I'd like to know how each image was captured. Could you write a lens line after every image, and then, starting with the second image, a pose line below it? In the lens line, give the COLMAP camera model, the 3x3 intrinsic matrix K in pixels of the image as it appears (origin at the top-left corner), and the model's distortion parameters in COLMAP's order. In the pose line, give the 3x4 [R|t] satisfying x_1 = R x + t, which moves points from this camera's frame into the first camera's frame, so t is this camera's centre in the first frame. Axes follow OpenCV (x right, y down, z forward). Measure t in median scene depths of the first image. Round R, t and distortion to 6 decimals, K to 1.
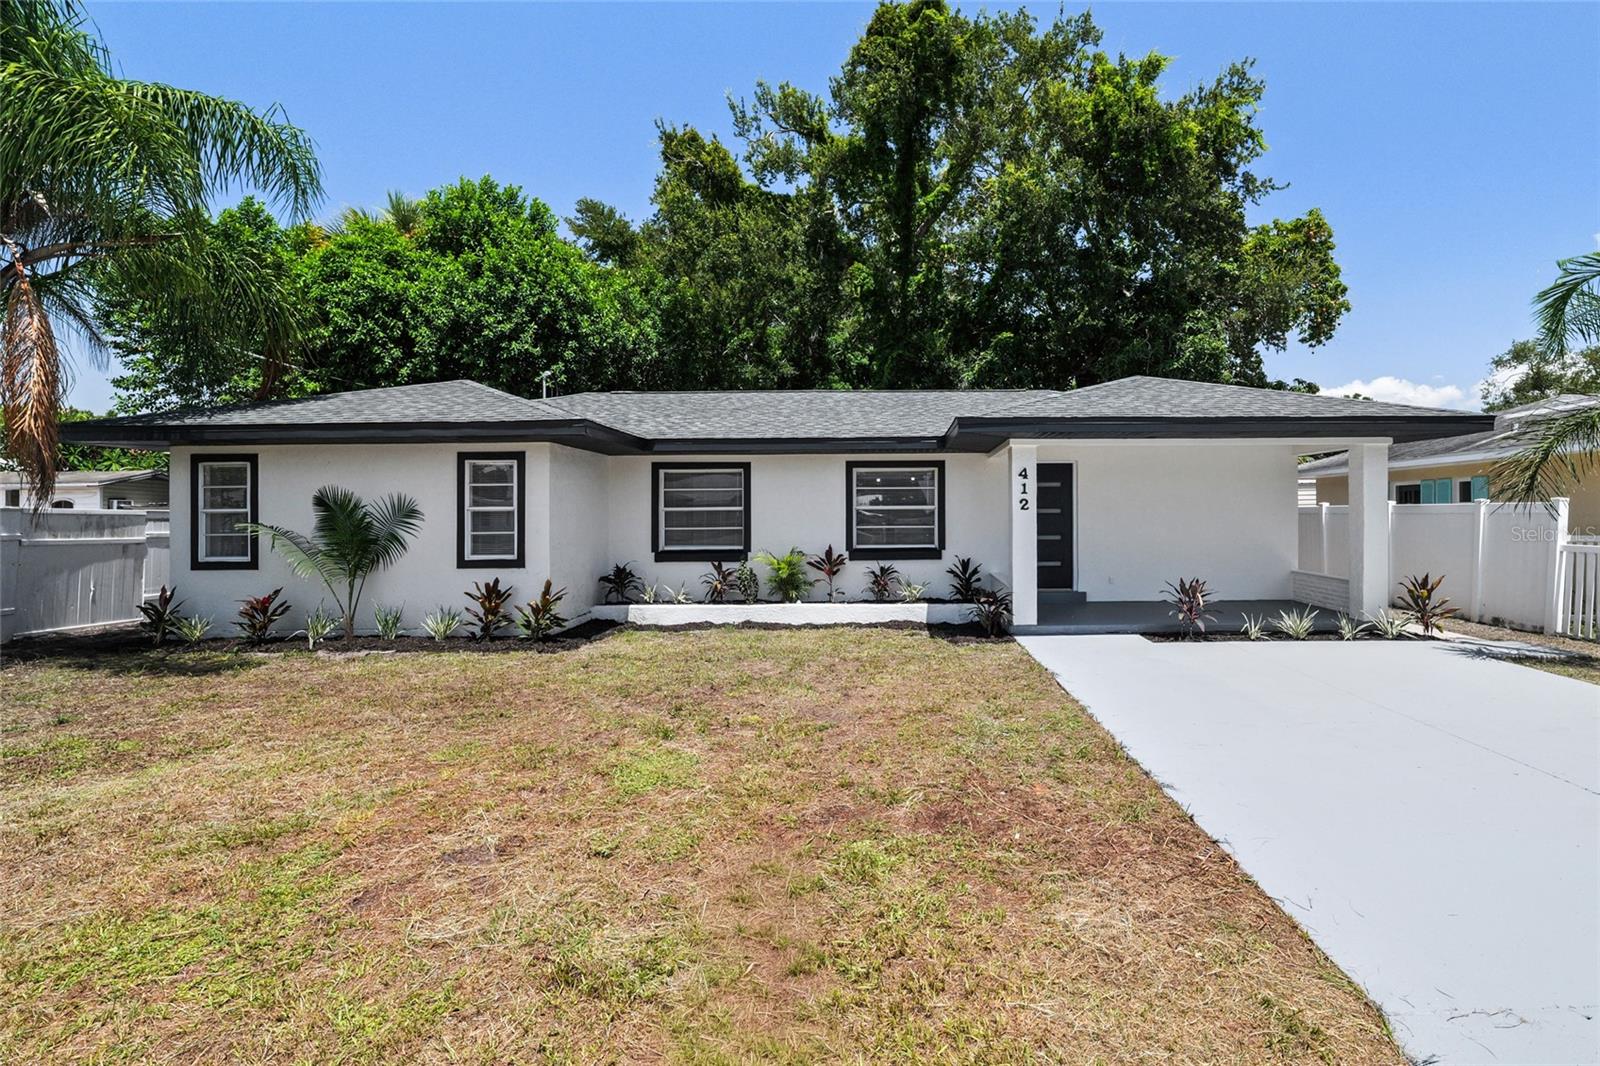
lens RADIAL K [[757.3, 0, 805.6], [0, 757.3, 516.9], [0, 0, 1]] dist [-0.007336, 0.000499]
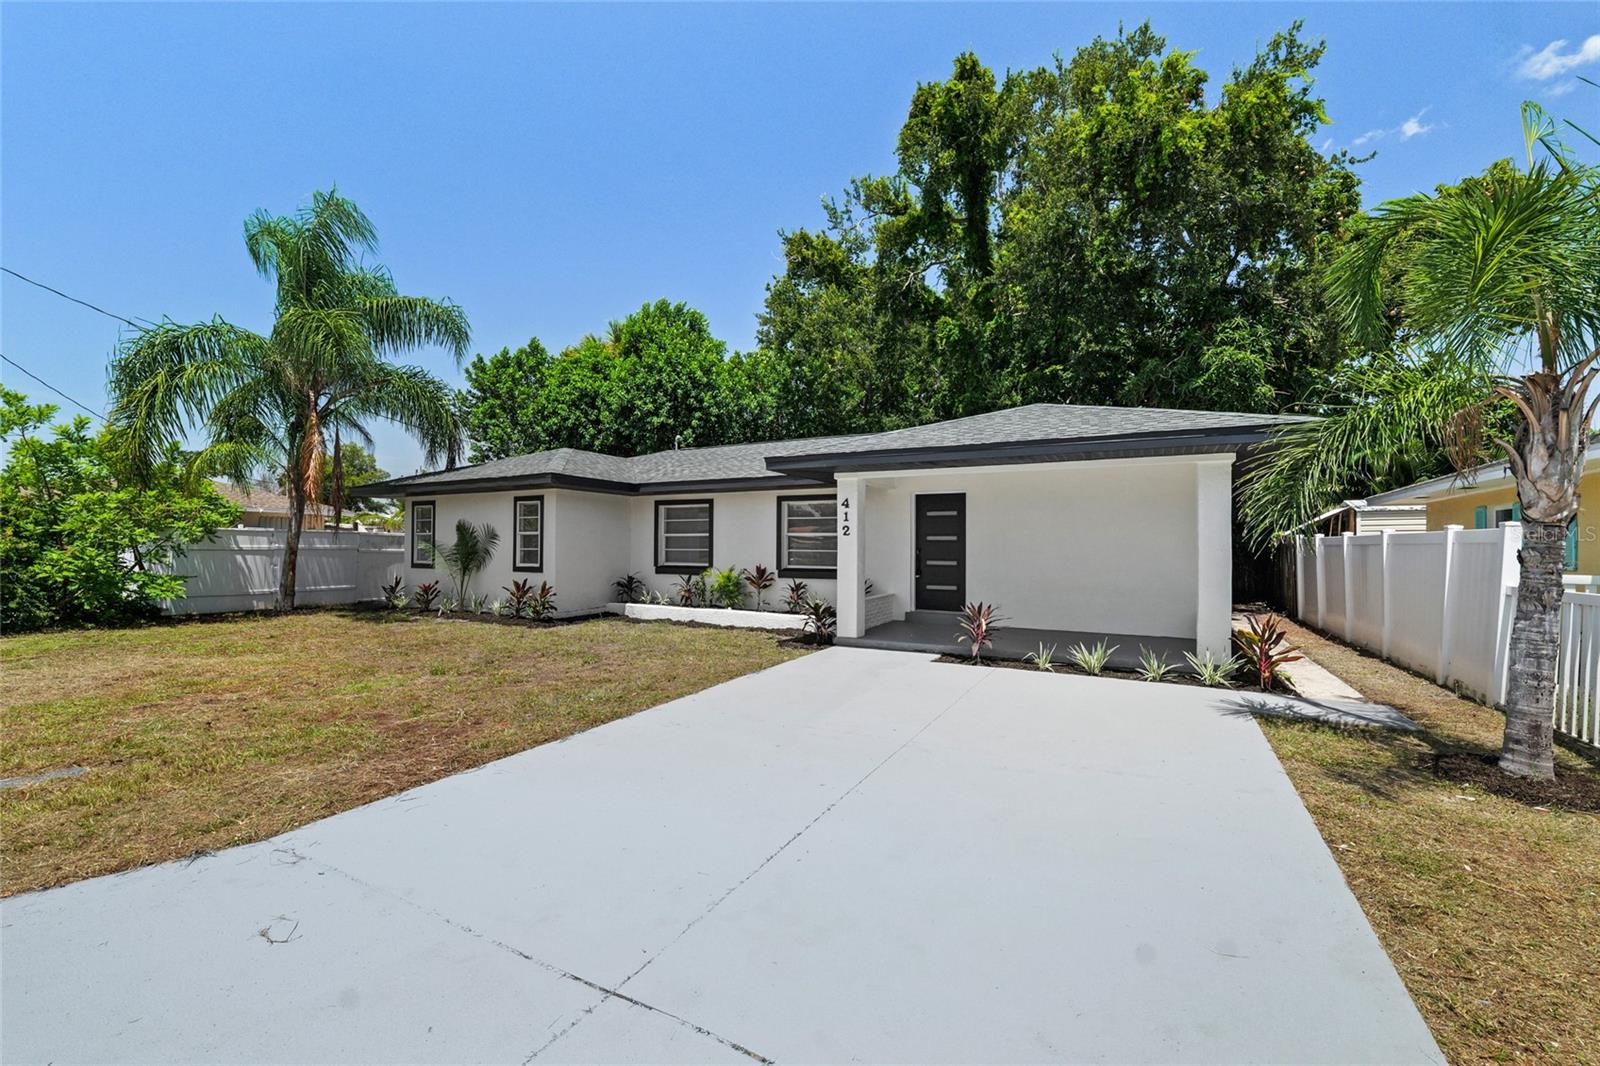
lens RADIAL K [[657.6, 0, 794.7], [0, 657.6, 549.8], [0, 0, 1]] dist [-0.014472, 0.001182]
pose [[0.873444, 0.015232, -0.486687, 0.601826], [-0.014093, 0.999883, 0.006002, 0.006065], [0.486721, 0.001616, 0.873556, 0.087551]]
